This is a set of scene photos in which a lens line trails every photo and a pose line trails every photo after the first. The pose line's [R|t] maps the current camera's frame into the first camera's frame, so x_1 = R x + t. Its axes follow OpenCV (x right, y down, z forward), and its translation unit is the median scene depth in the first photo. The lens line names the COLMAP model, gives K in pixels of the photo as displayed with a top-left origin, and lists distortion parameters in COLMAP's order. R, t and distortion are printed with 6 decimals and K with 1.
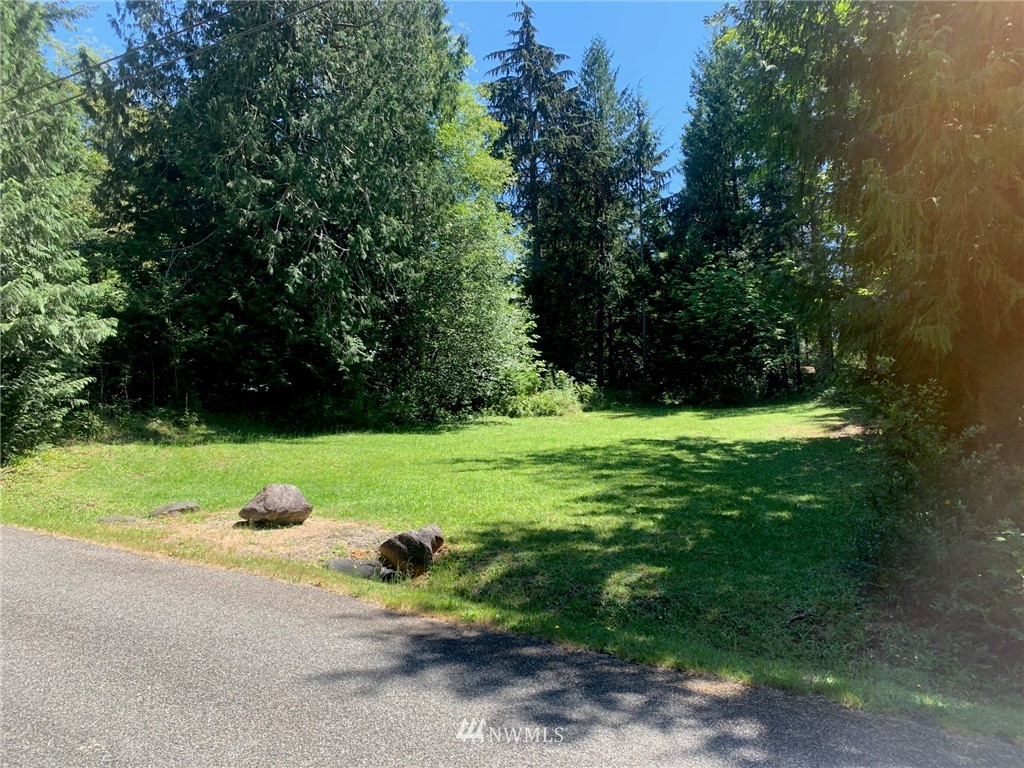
lens RADIAL K [[780.5, 0, 513.5], [0, 780.5, 375.1], [0, 0, 1]] dist [0.049738, -0.068771]
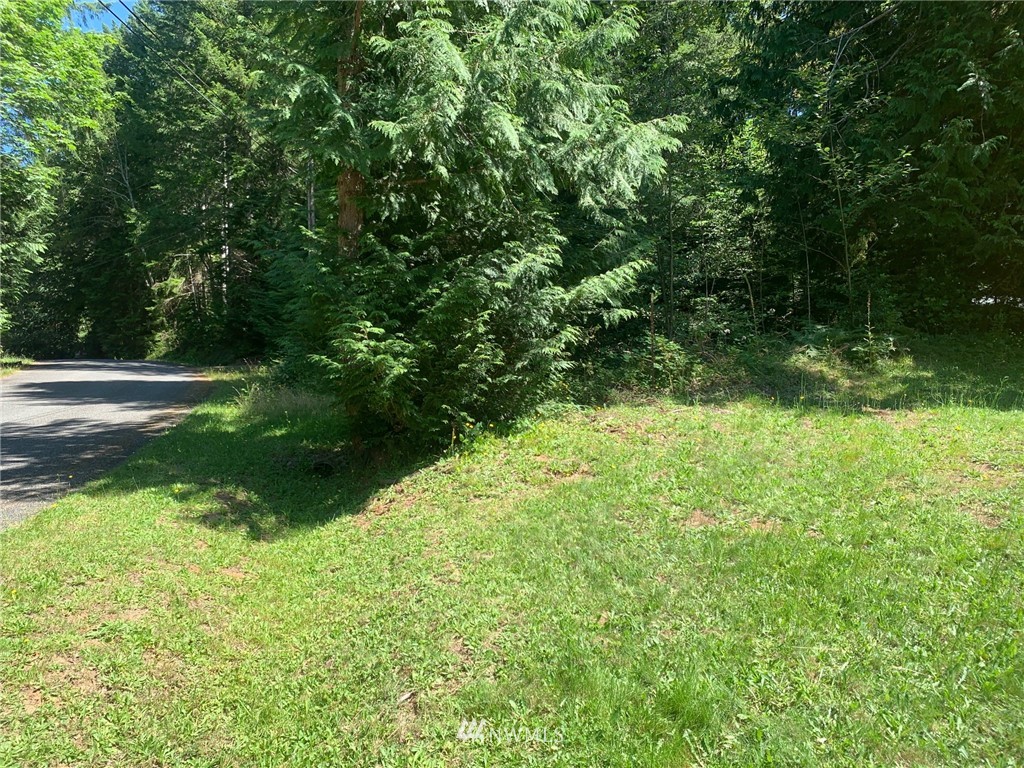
lens RADIAL K [[768.7, 0, 486.9], [0, 768.7, 379.3], [0, 0, 1]] dist [0.052180, -0.059481]
pose [[0.639766, 0.015493, -0.768414, -0.197186], [0.058234, 0.995946, 0.068564, 0.028985], [0.766361, -0.088613, 0.636270, 0.508181]]
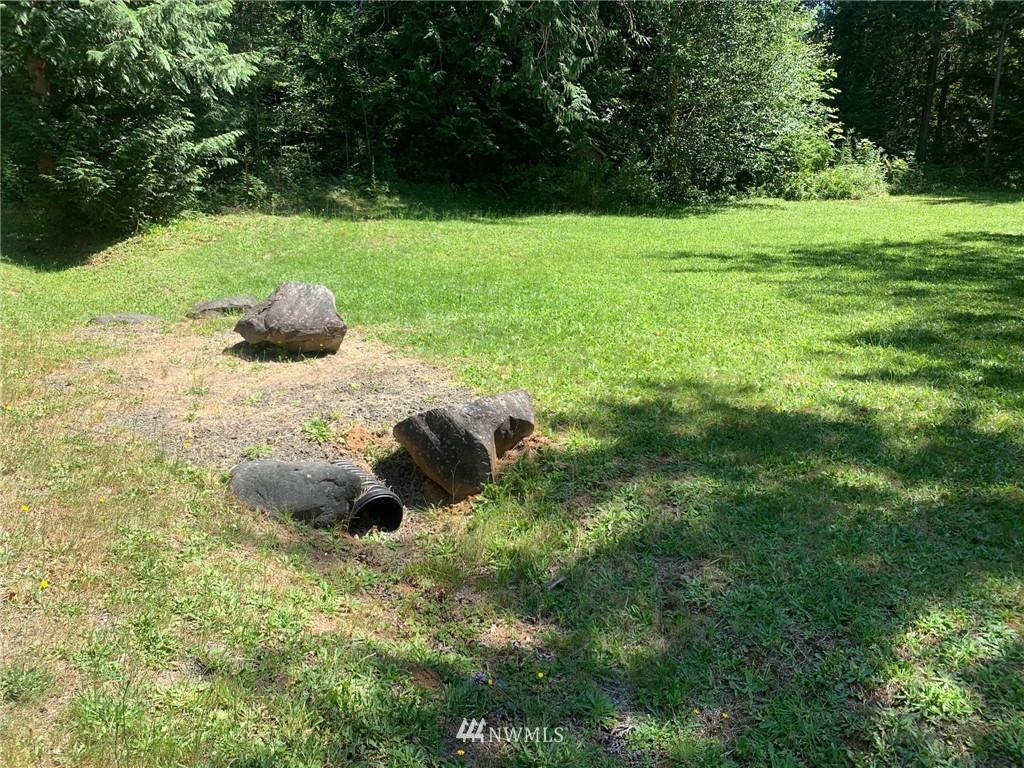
lens RADIAL K [[780.5, 0, 513.5], [0, 780.5, 375.1], [0, 0, 1]] dist [0.049738, -0.068771]
pose [[0.939861, 0.097253, -0.327419, 0.021493], [-0.006471, 0.963504, 0.267614, 0.021821], [0.341496, -0.249401, 0.906189, 0.230743]]
